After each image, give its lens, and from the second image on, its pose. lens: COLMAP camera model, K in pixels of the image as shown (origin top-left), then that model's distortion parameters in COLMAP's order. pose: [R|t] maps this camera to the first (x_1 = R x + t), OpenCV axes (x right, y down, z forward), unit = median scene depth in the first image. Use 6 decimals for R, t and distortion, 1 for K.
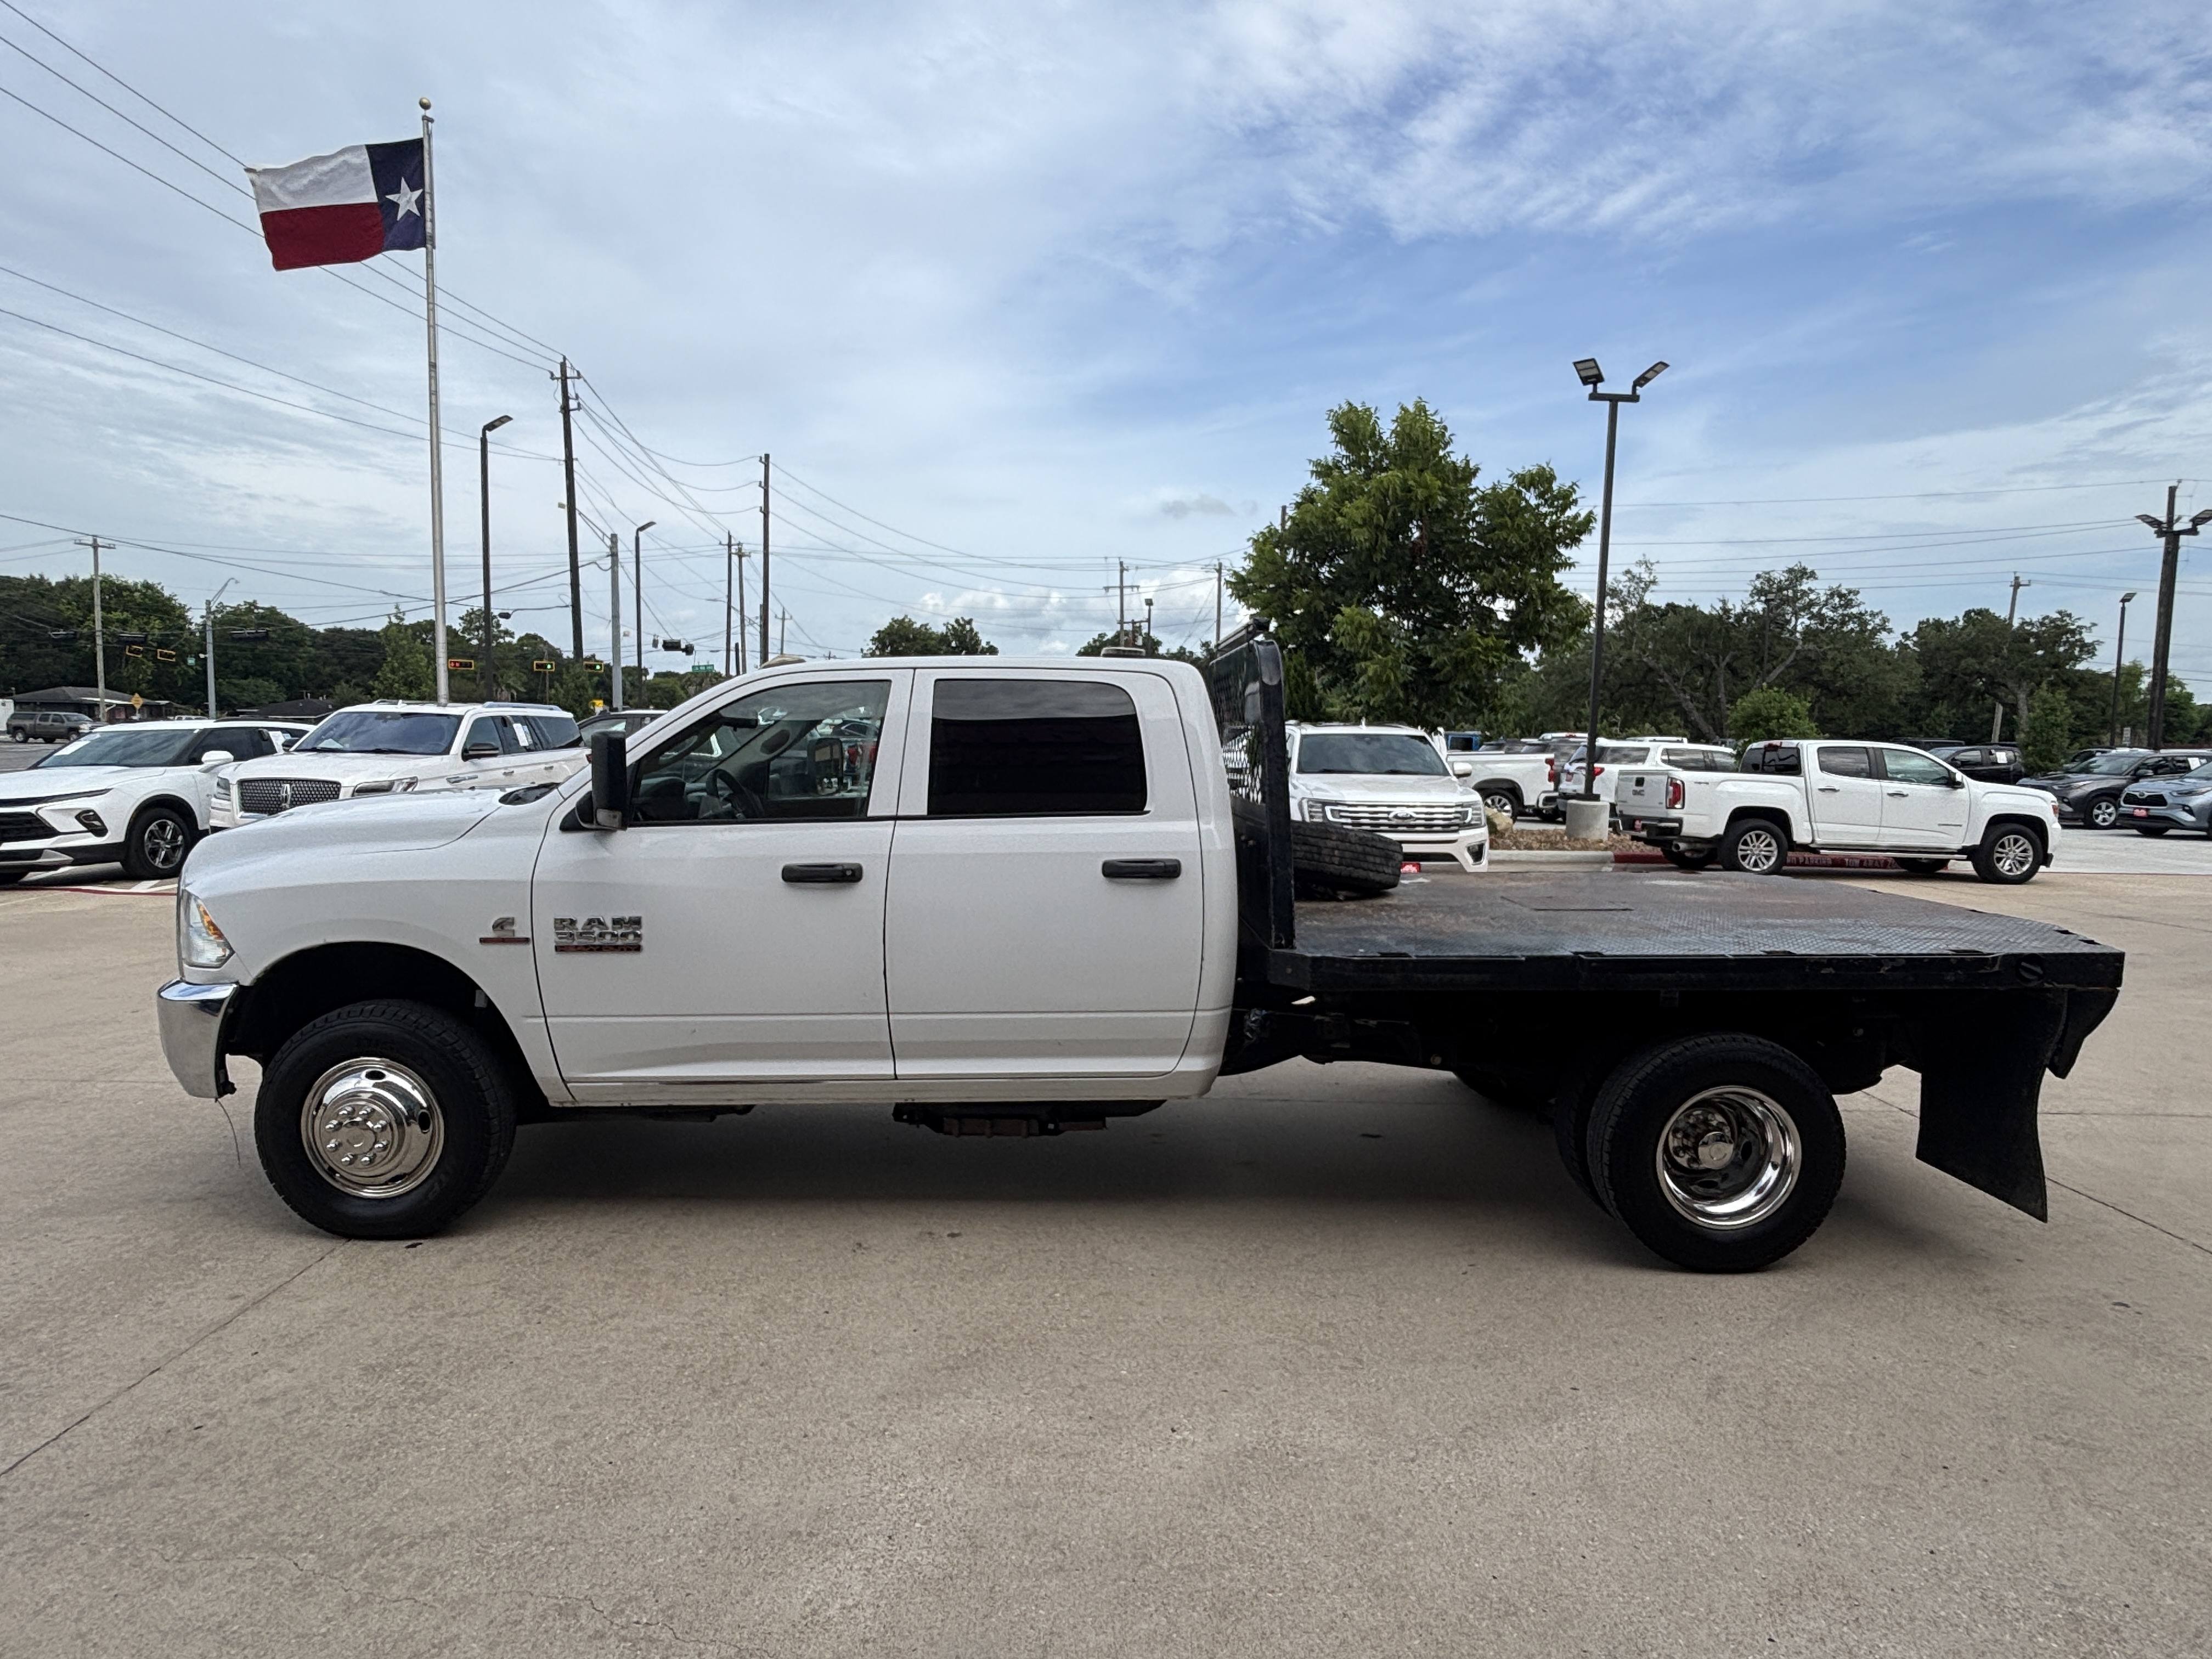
lens RADIAL K [[1217.1, 0, 1106.0], [0, 1217.1, 829.5], [0, 0, 1]] dist [0.012791, -0.025321]
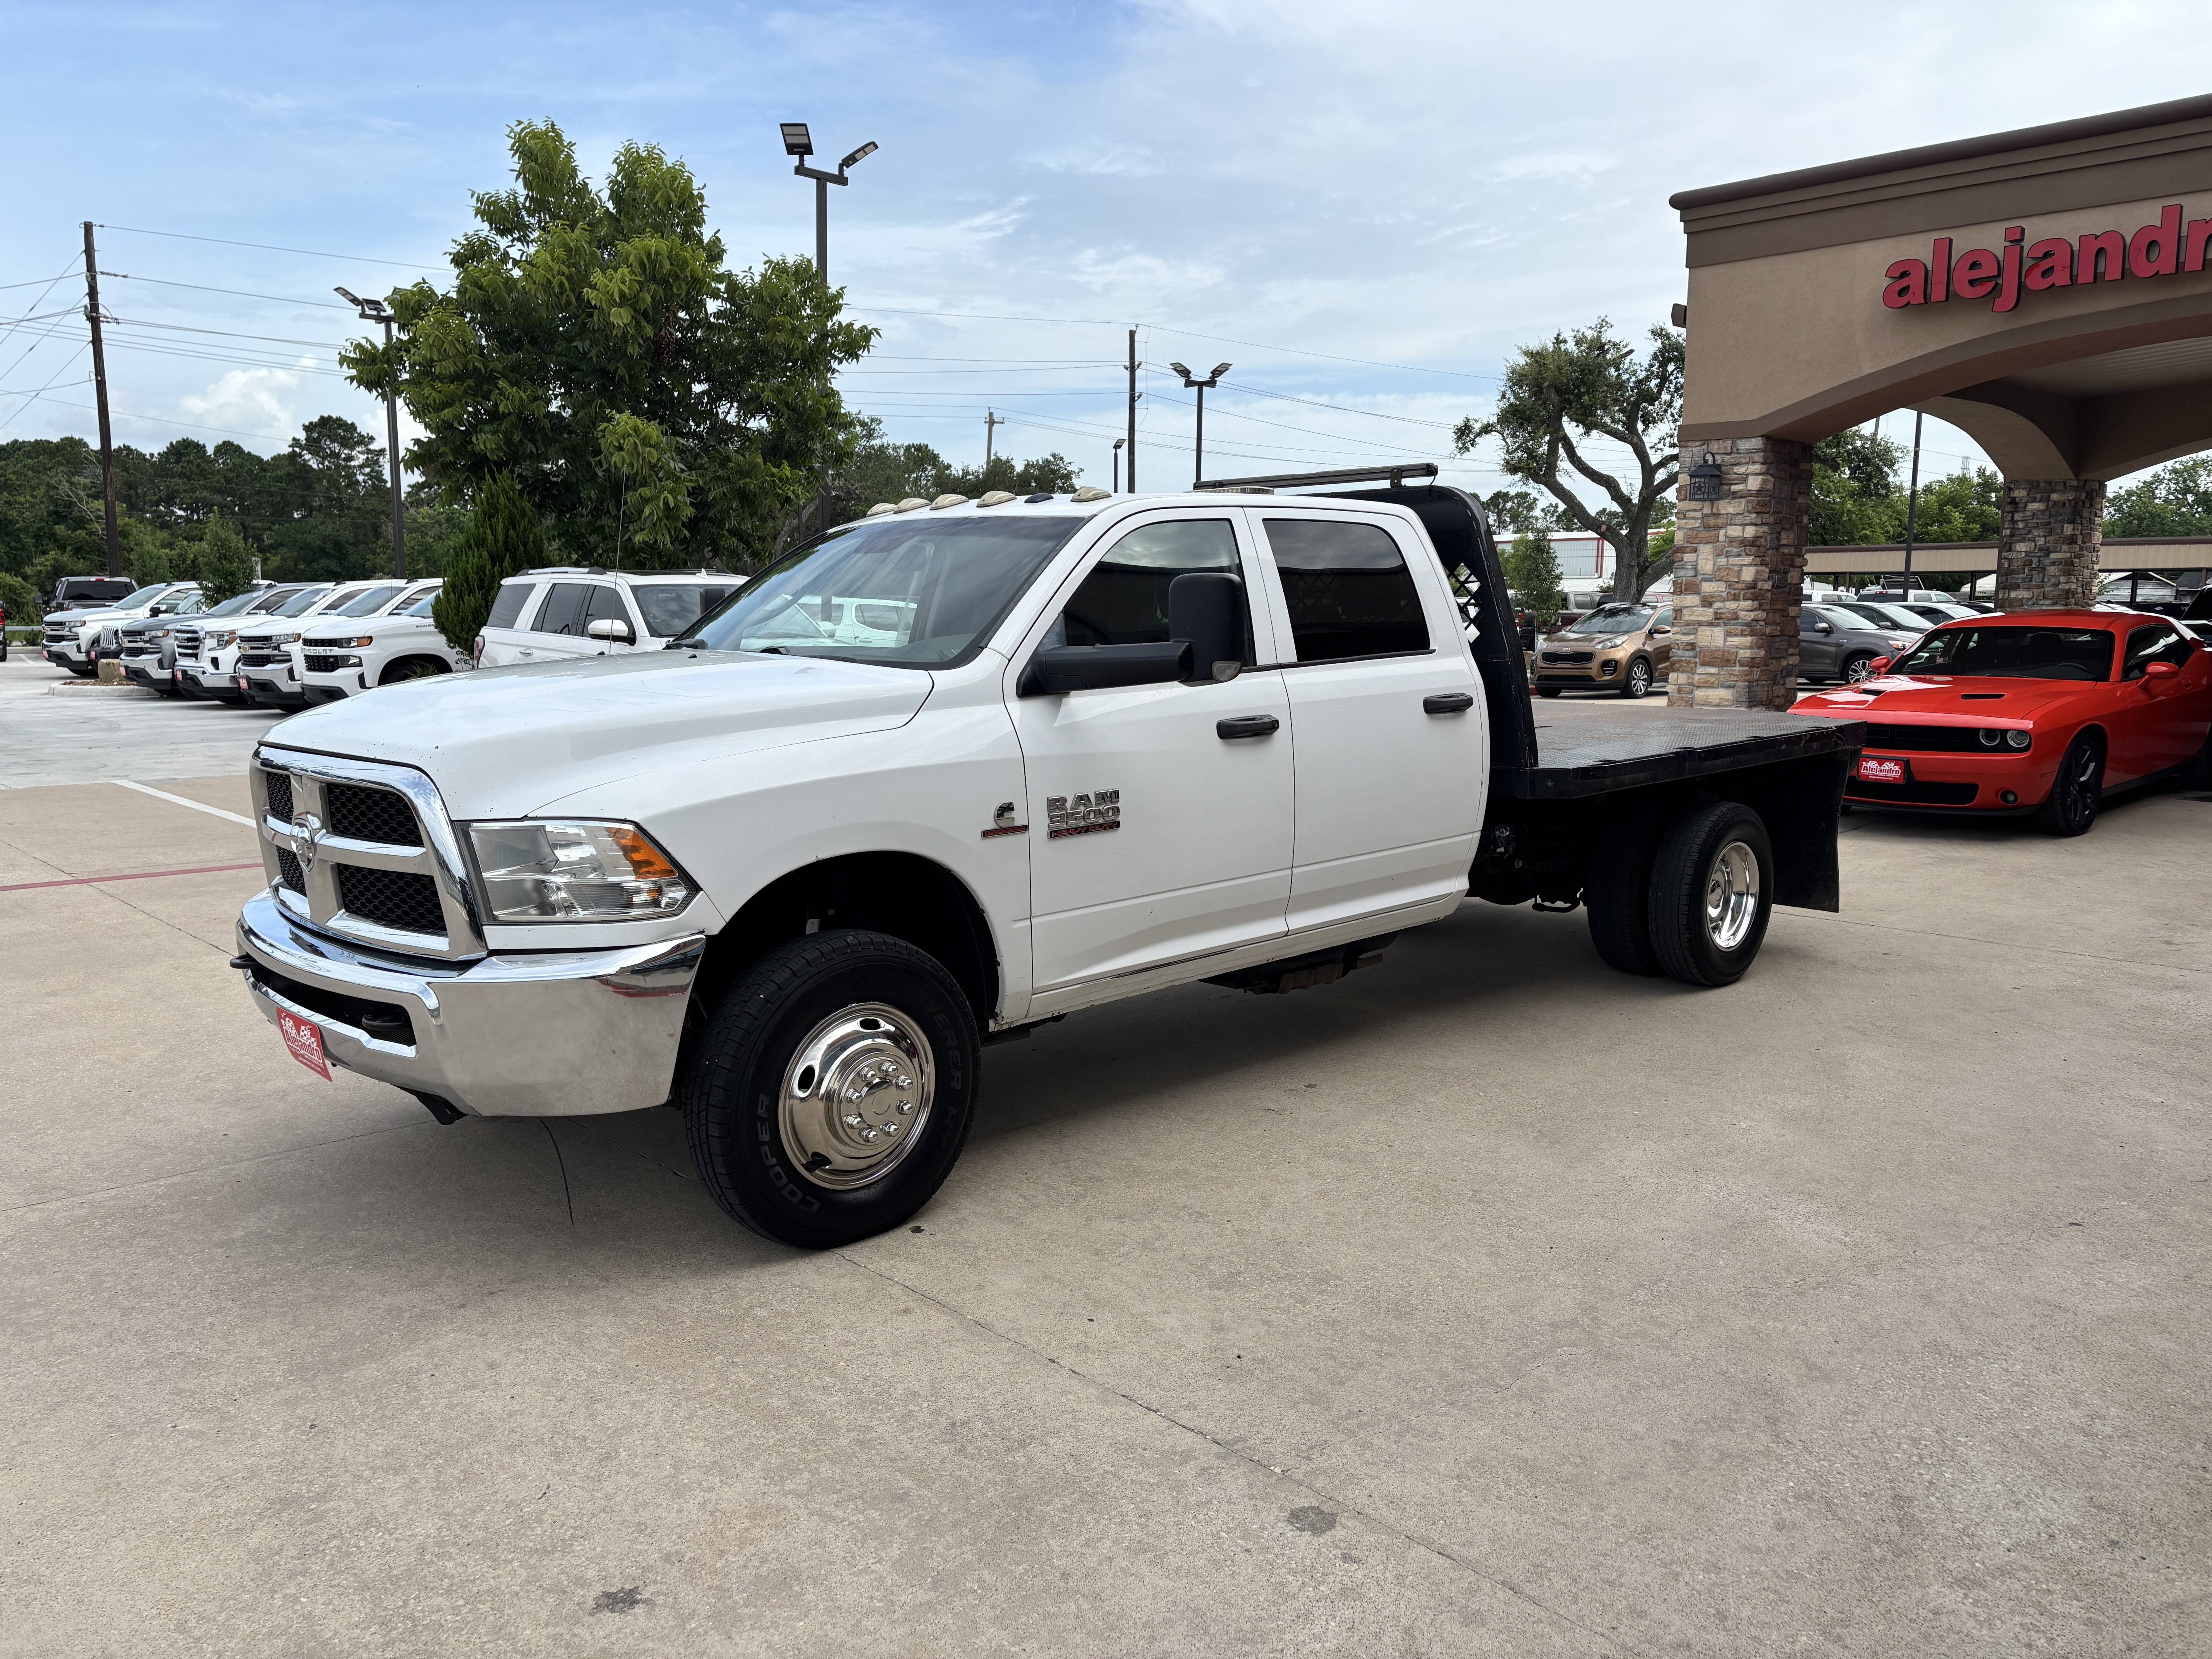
lens RADIAL K [[1647.1, 0, 1106.8], [0, 1647.1, 817.0], [0, 0, 1]] dist [0.033562, -0.003787]
pose [[0.735894, -0.100286, 0.669629, -1.141018], [0.060353, 0.994749, 0.082651, -0.006145], [-0.674402, -0.020408, 0.738083, 0.126539]]
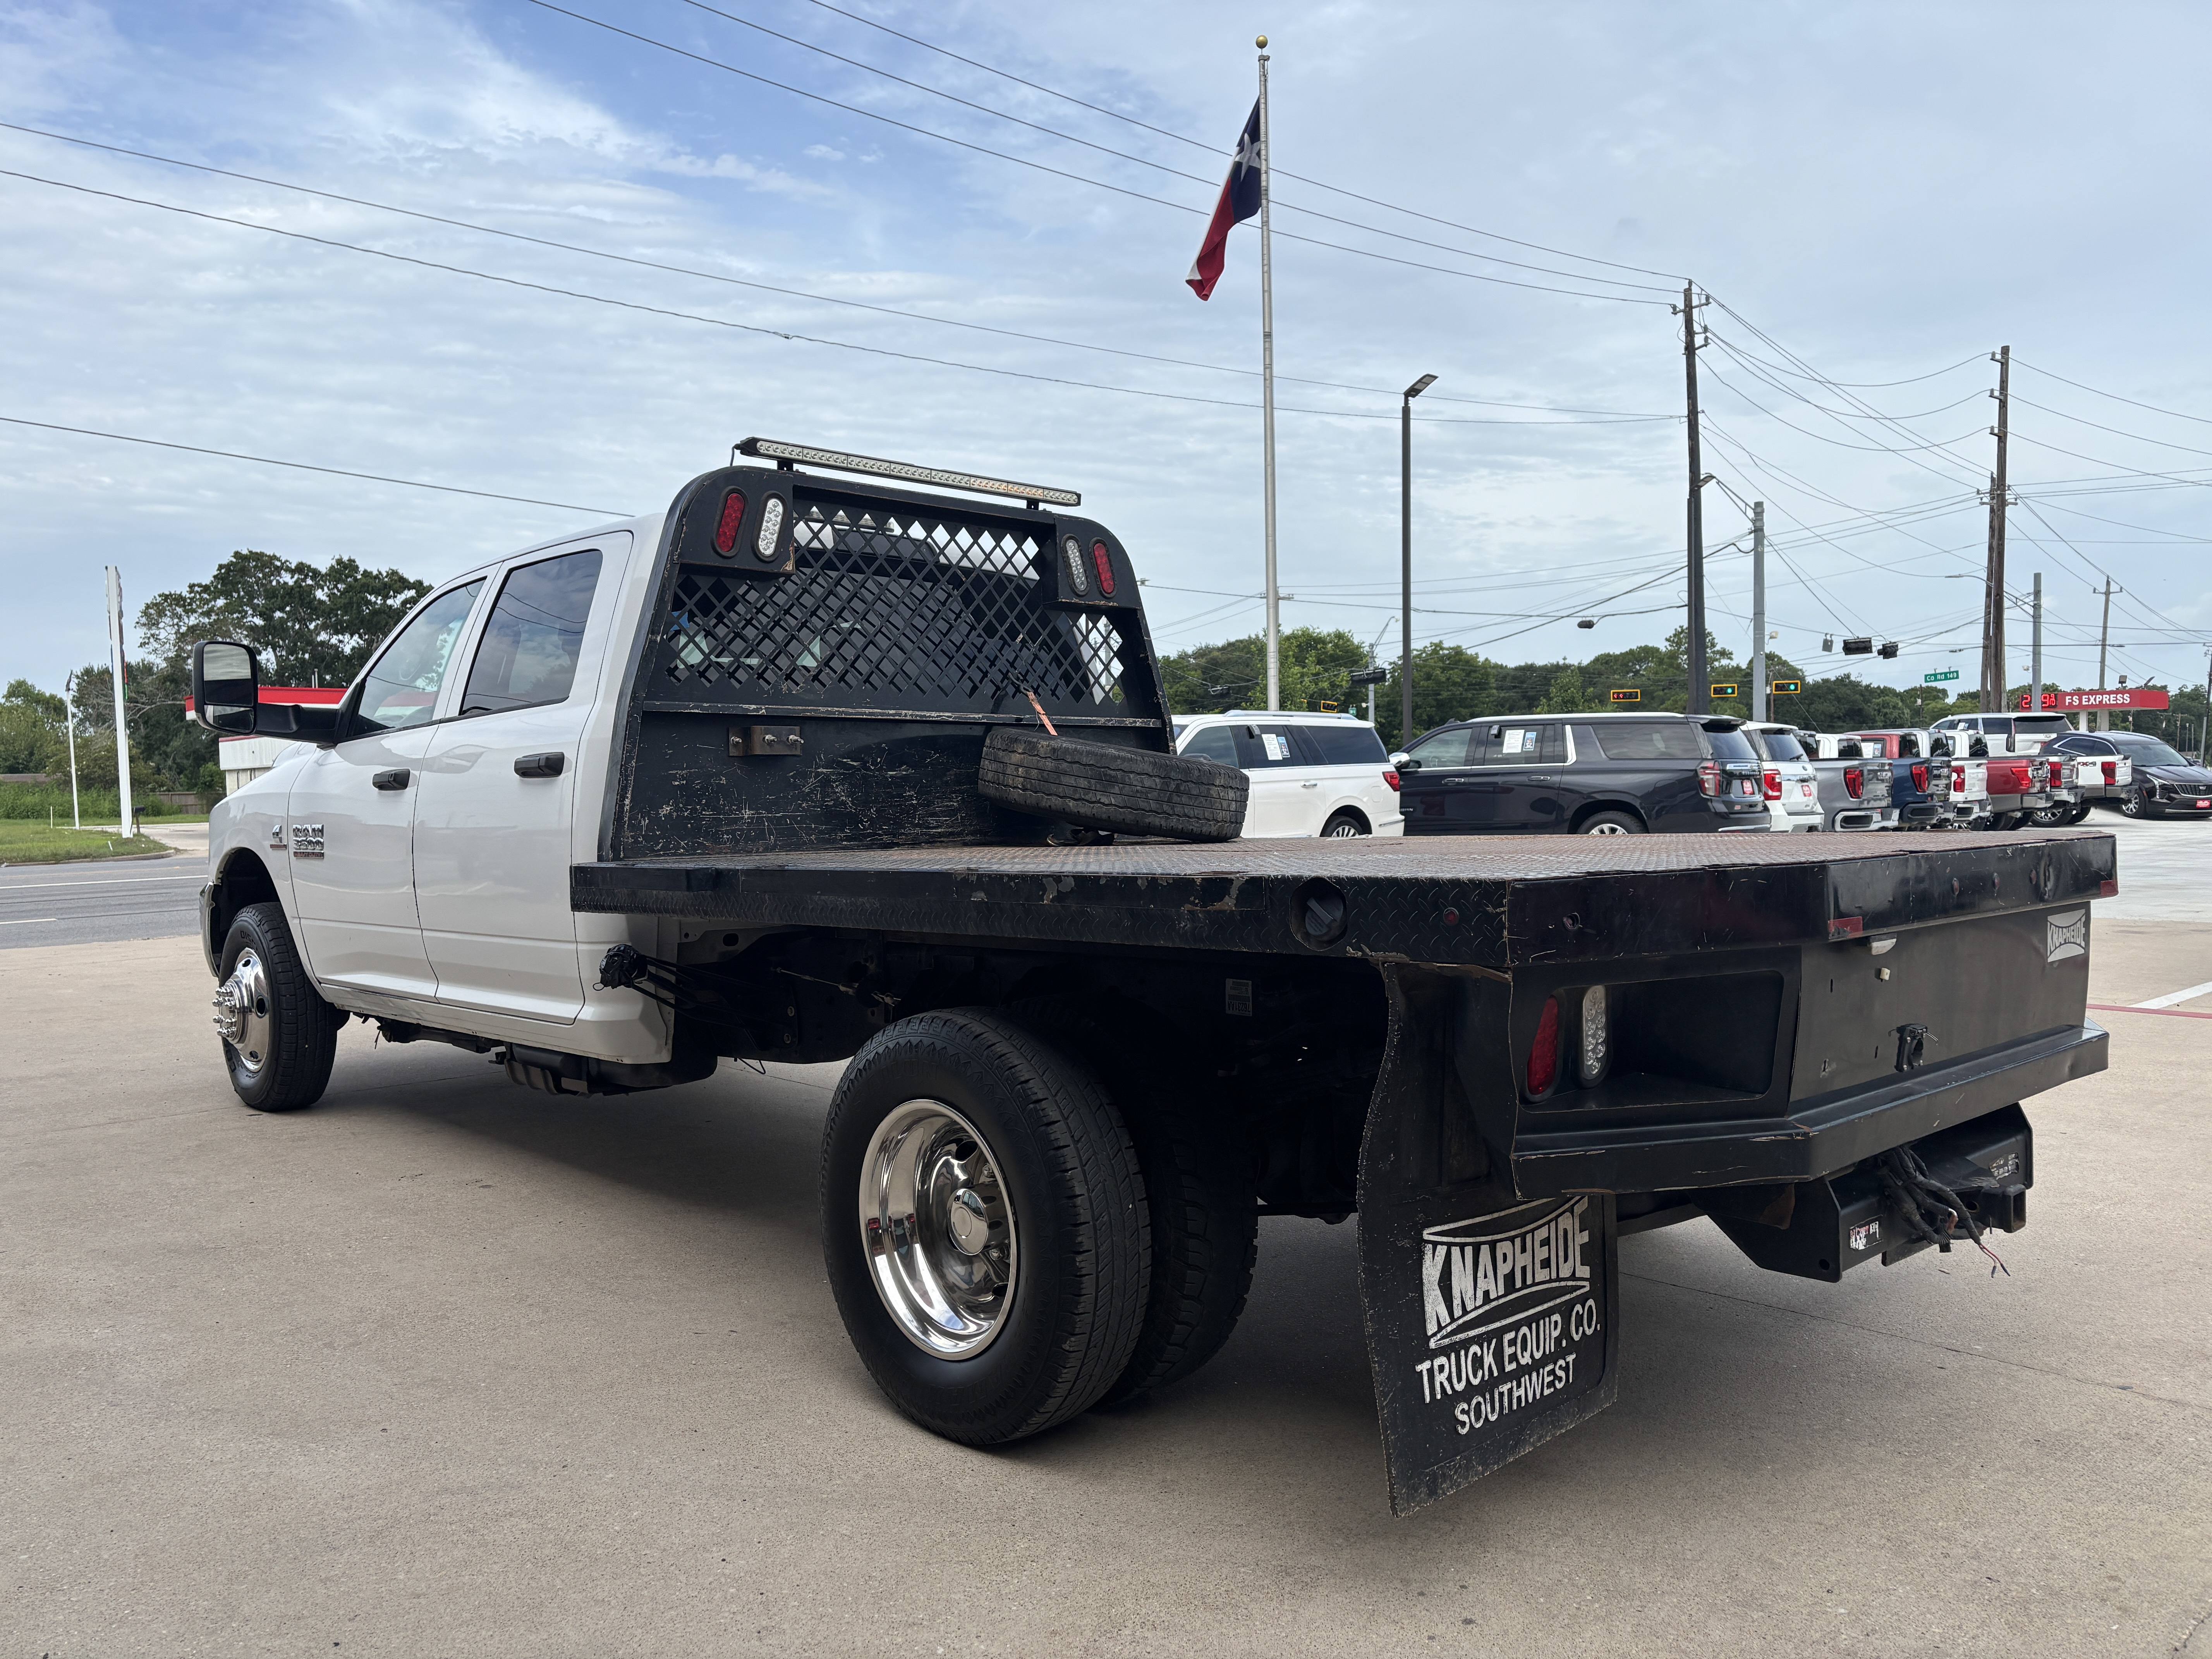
lens RADIAL K [[1655.3, 0, 1106.8], [0, 1655.3, 844.5], [0, 0, 1]] dist [0.054368, -0.050129]
pose [[0.678636, 0.001638, -0.734473, 1.099831], [-0.033130, 0.999048, -0.028382, 0.103937], [0.733727, 0.043594, 0.678045, 0.499400]]
